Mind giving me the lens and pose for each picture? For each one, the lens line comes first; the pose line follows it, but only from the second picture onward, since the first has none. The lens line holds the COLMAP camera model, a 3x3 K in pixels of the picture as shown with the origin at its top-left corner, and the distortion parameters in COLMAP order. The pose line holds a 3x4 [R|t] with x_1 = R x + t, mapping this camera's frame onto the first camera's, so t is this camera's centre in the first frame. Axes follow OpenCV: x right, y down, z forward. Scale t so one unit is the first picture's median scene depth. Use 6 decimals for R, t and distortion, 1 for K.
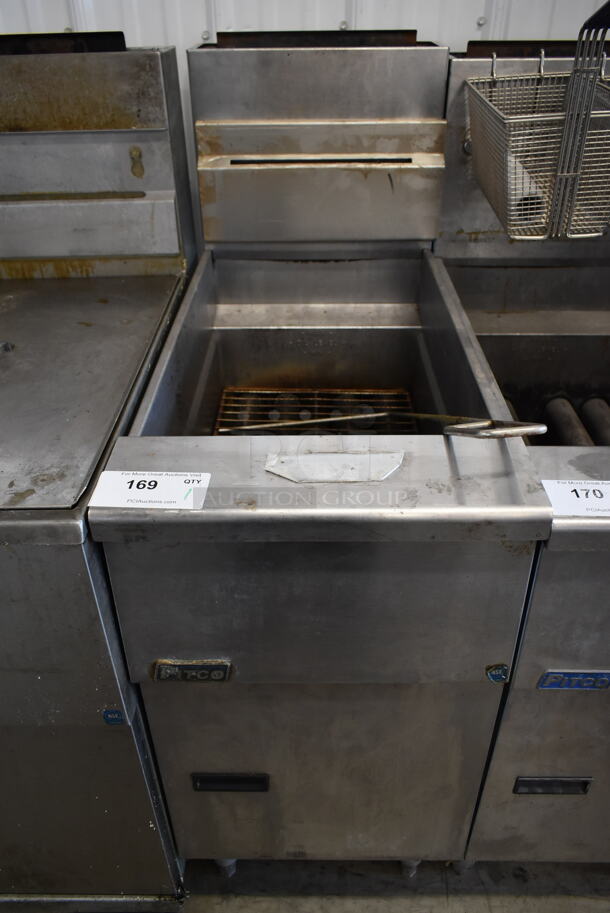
lens RADIAL K [[695.3, 0, 305.0], [0, 695.3, 456.5], [0, 0, 1]] dist [-0.008657, 0.004958]
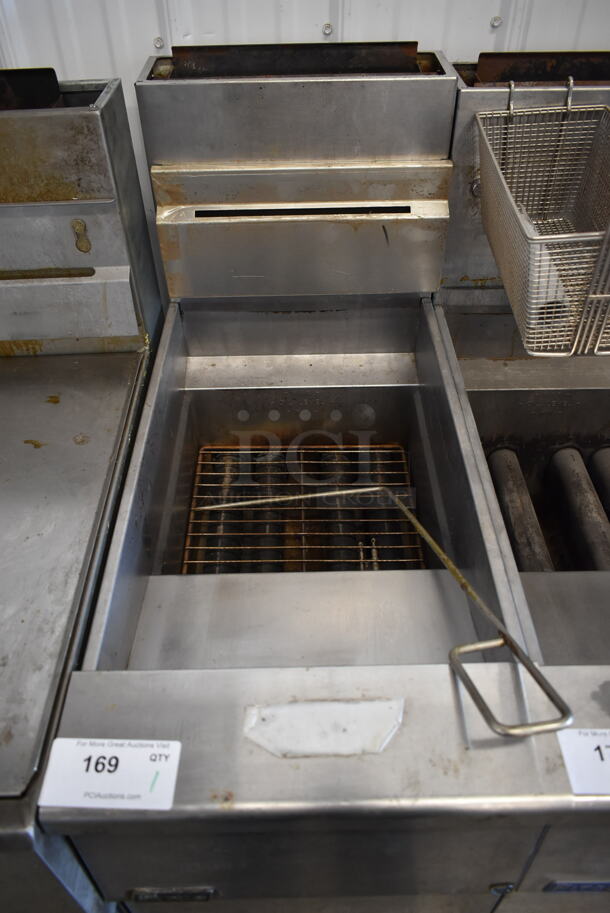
lens RADIAL K [[699.6, 0, 305.0], [0, 699.6, 456.5], [0, 0, 1]] dist [-0.008116, 0.001782]
pose [[0.999703, -0.019375, 0.014789, 0.007535], [0.016754, 0.986913, 0.160383, -0.270804], [-0.017702, -0.160088, 0.986944, 0.116263]]
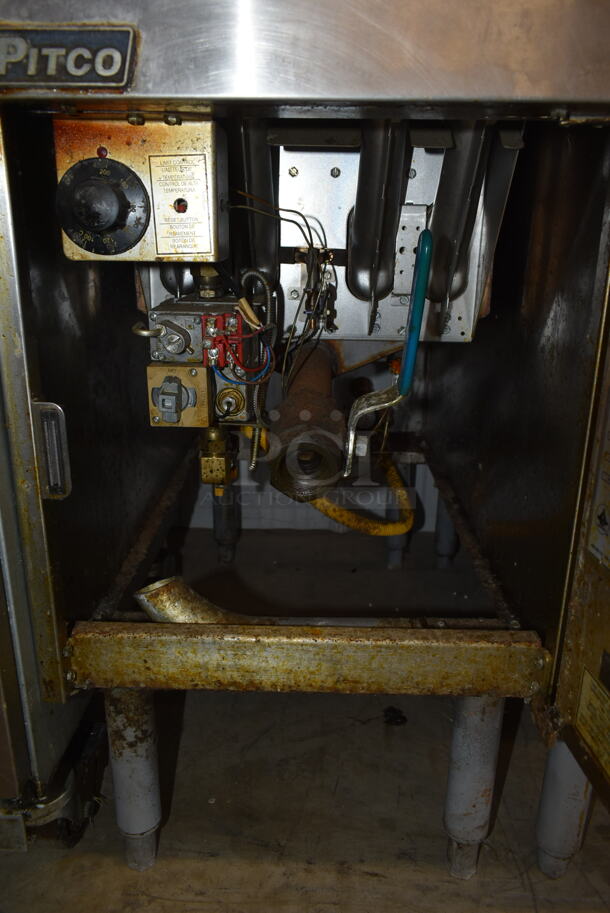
lens RADIAL K [[699.6, 0, 305.0], [0, 699.6, 456.5], [0, 0, 1]] dist [-0.008116, 0.001782]
pose [[0.999686, 0.025000, -0.001629, 0.015410], [-0.024432, 0.958470, -0.284146, 0.476246], [-0.005543, 0.284097, 0.958780, 0.392512]]
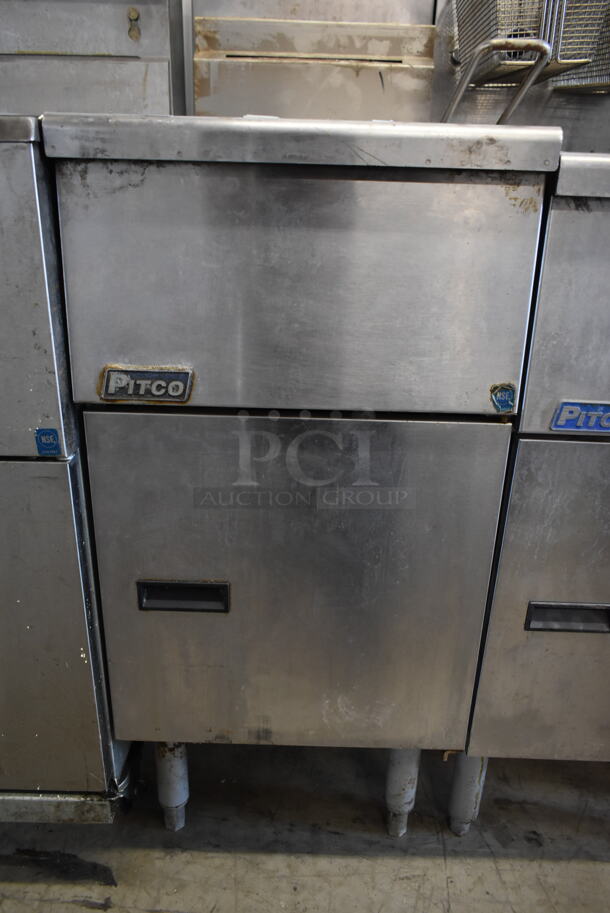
lens RADIAL K [[699.6, 0, 305.0], [0, 699.6, 456.5], [0, 0, 1]] dist [-0.008116, 0.001782]
pose [[0.999253, 0.035175, 0.016031, 0.013657], [-0.030939, 0.976379, -0.213838, 0.376561], [-0.023174, 0.213182, 0.976738, 0.117021]]
